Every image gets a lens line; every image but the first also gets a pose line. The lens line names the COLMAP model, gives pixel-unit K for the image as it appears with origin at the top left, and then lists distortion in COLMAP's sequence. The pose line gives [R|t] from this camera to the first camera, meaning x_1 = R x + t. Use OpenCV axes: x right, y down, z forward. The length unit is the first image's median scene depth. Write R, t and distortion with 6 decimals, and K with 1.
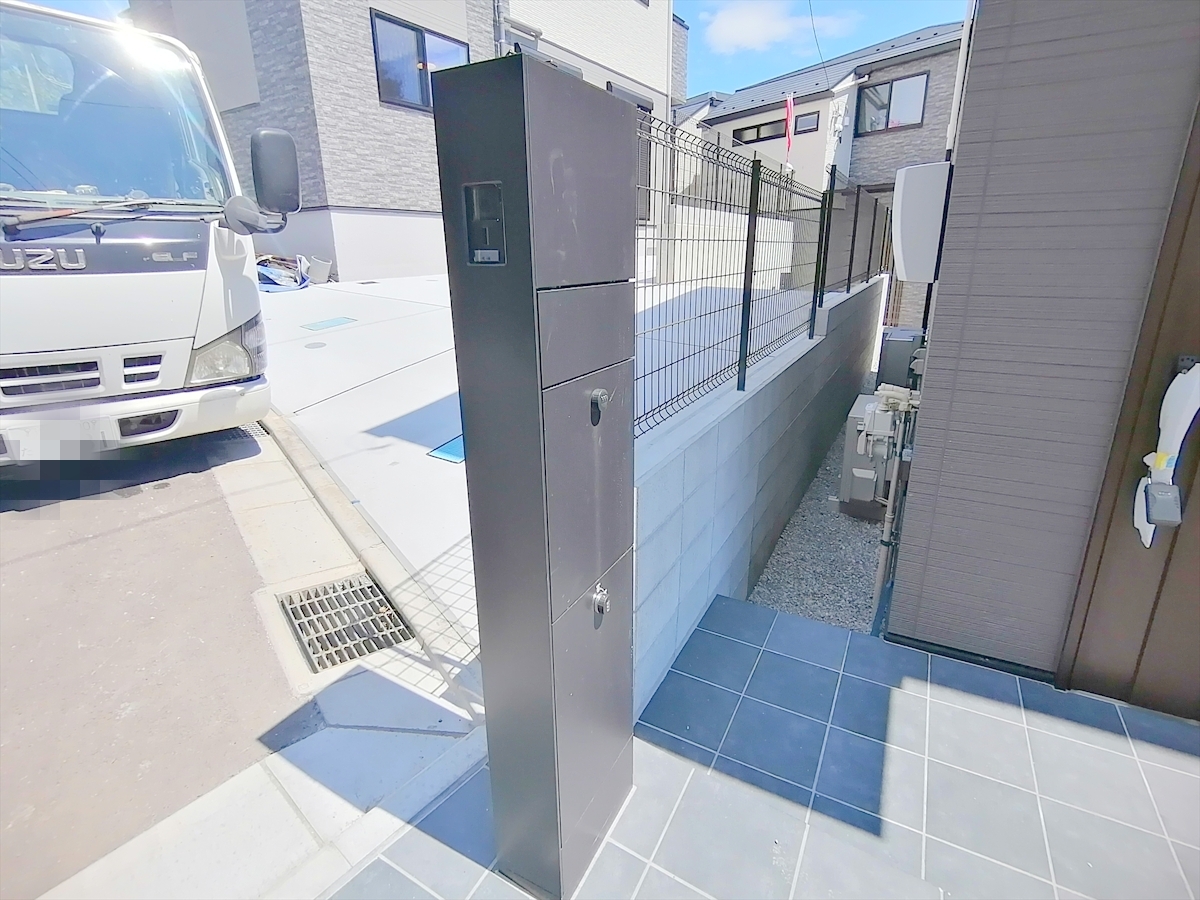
lens RADIAL K [[603.0, 0, 596.1], [0, 603.0, 434.0], [0, 0, 1]] dist [0.010371, -0.016082]
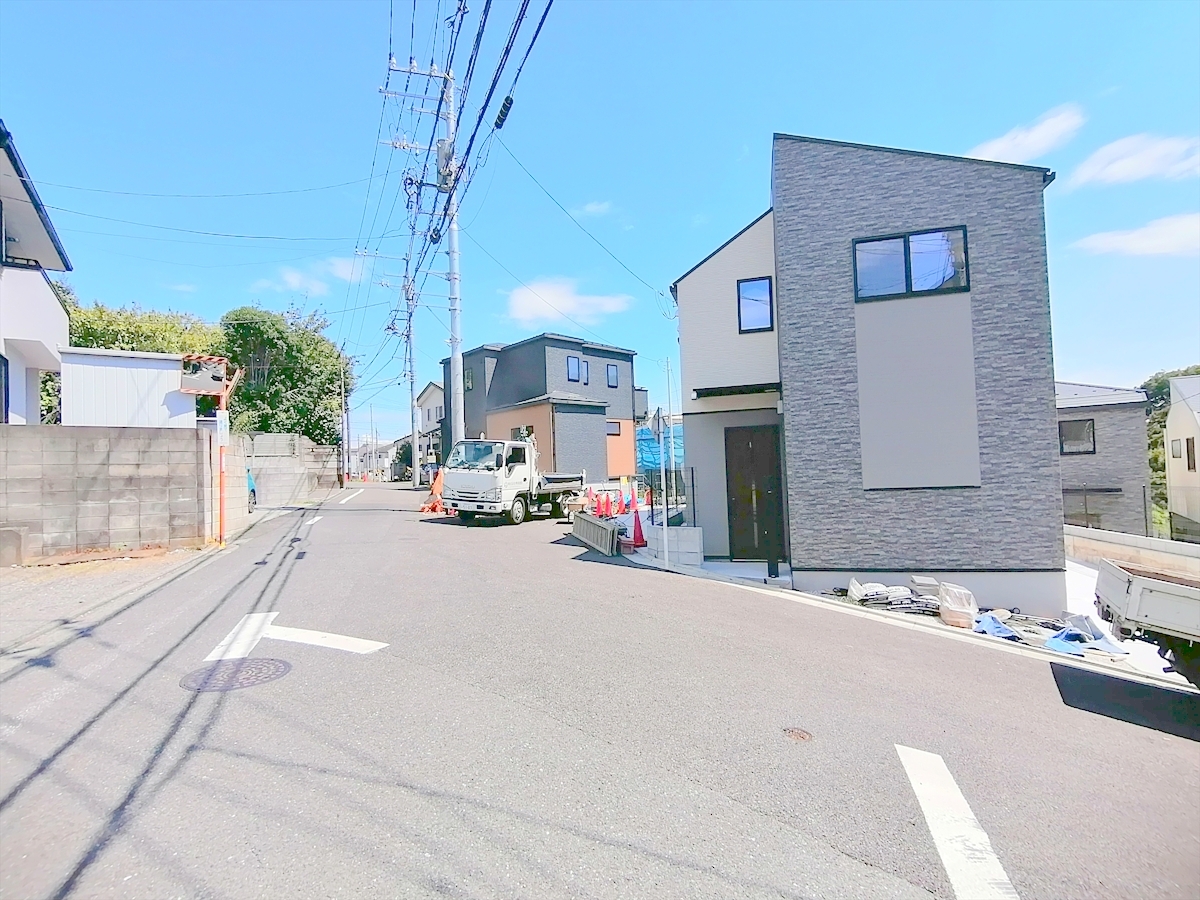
lens RADIAL K [[603.7, 0, 600.0], [0, 603.7, 450.0], [0, 0, 1]] dist [0.038075, -0.049499]
pose [[0.949717, -0.007463, 0.313022, -3.124565], [0.113256, 0.940213, -0.321206, -0.572624], [-0.291910, 0.340506, 0.893781, 0.169047]]
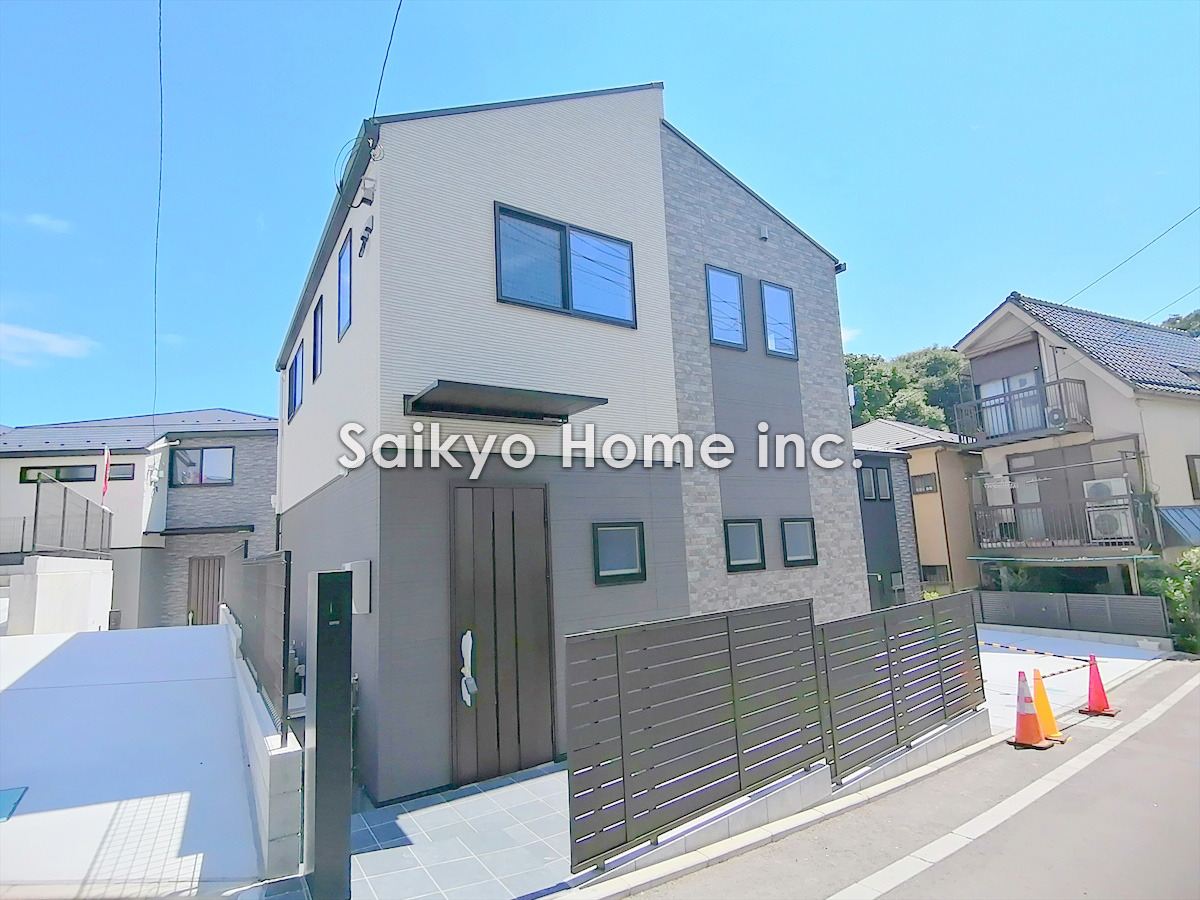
lens RADIAL K [[595.6, 0, 594.1], [0, 595.6, 469.8], [0, 0, 1]] dist [0.047741, -0.057642]
pose [[0.479288, 0.102058, 0.871704, -0.563822], [0.295444, 0.916488, -0.269744, 0.057783], [-0.826436, 0.386824, 0.409109, -0.422052]]
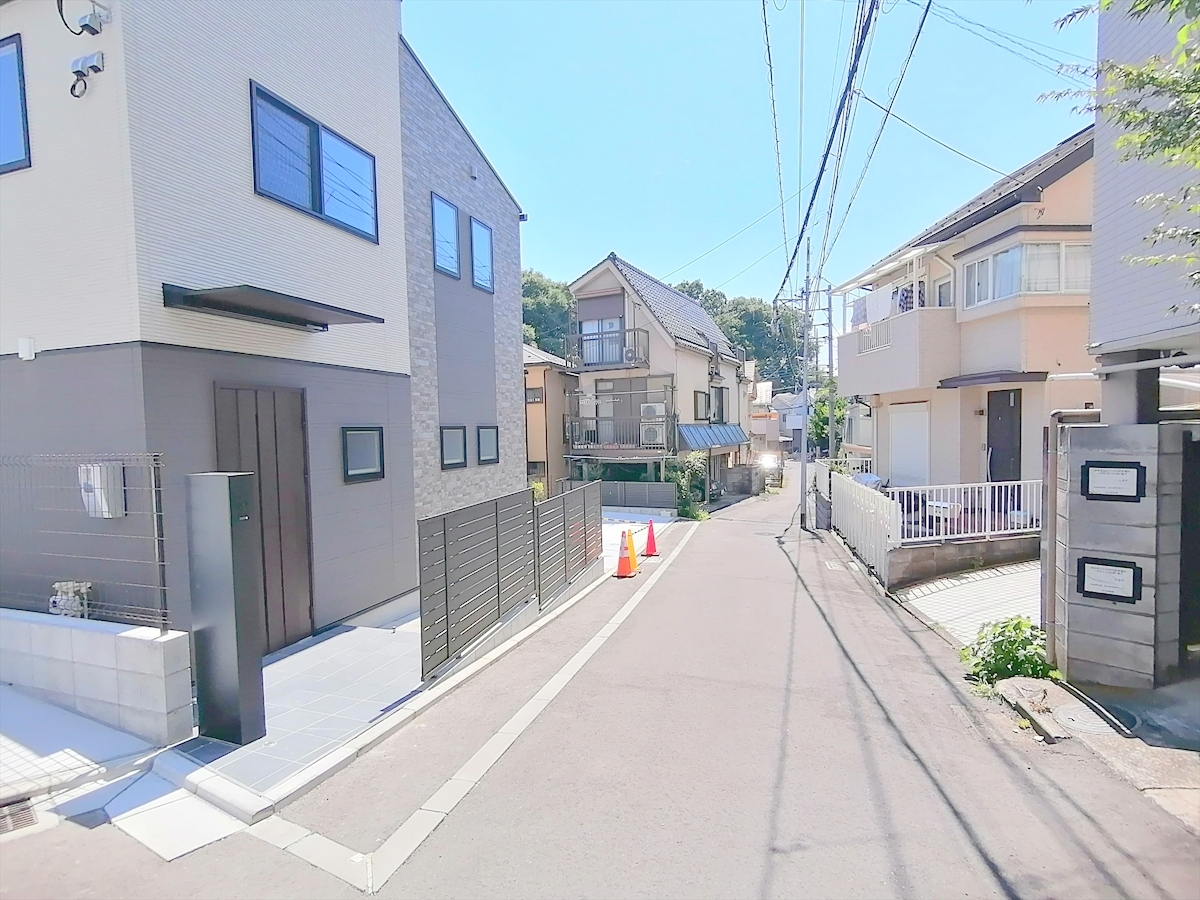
lens RADIAL K [[592.4, 0, 597.0], [0, 592.4, 464.1], [0, 0, 1]] dist [0.032457, -0.041748]
pose [[-0.156862, -0.042279, 0.986715, -0.959296], [0.307968, 0.947173, 0.089544, -0.059660], [-0.938376, 0.317923, -0.135555, -0.154697]]
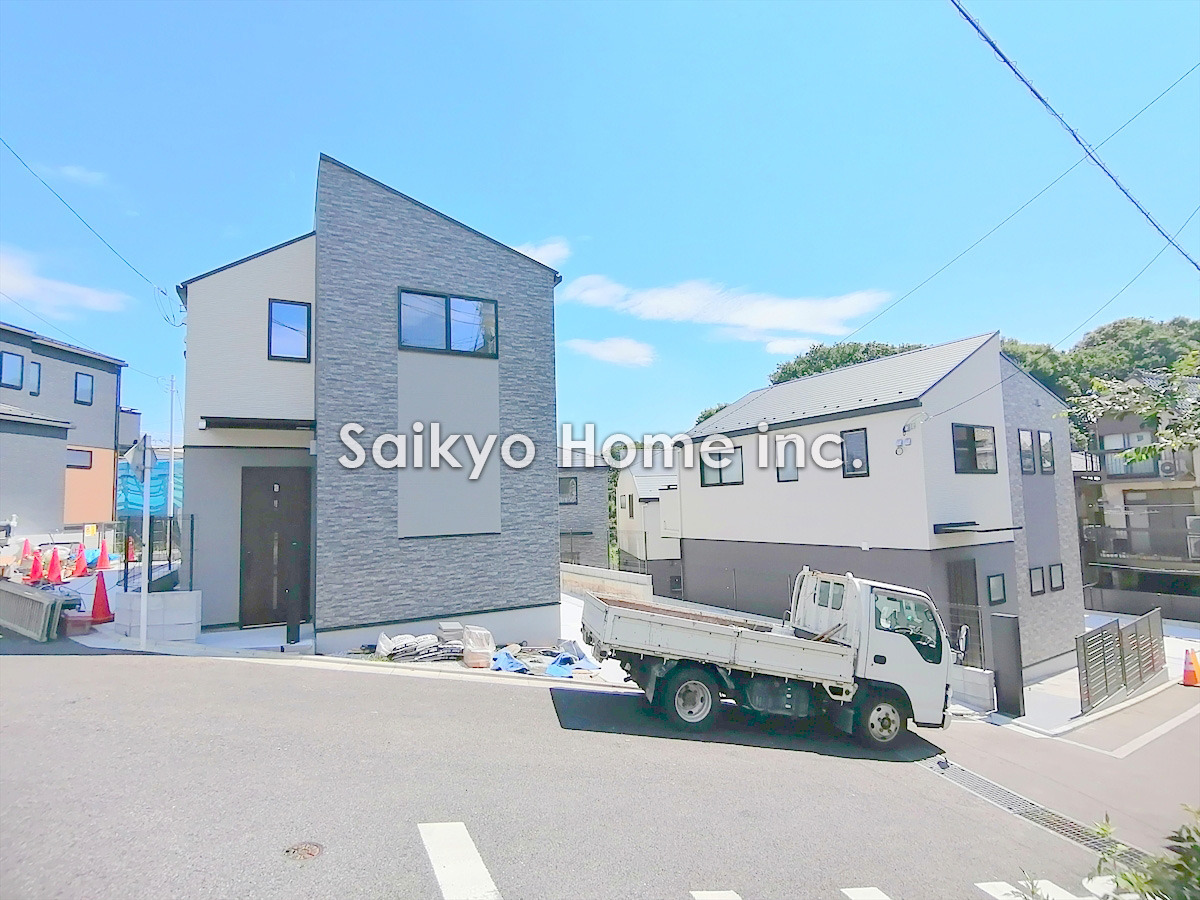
lens RADIAL K [[603.0, 0, 597.5], [0, 603.0, 468.1], [0, 0, 1]] dist [0.000215, -0.000934]
pose [[0.502984, 0.053623, 0.862630, -3.014039], [0.272890, 0.937166, -0.217374, -0.619525], [-0.820084, 0.344738, 0.456747, 0.281602]]
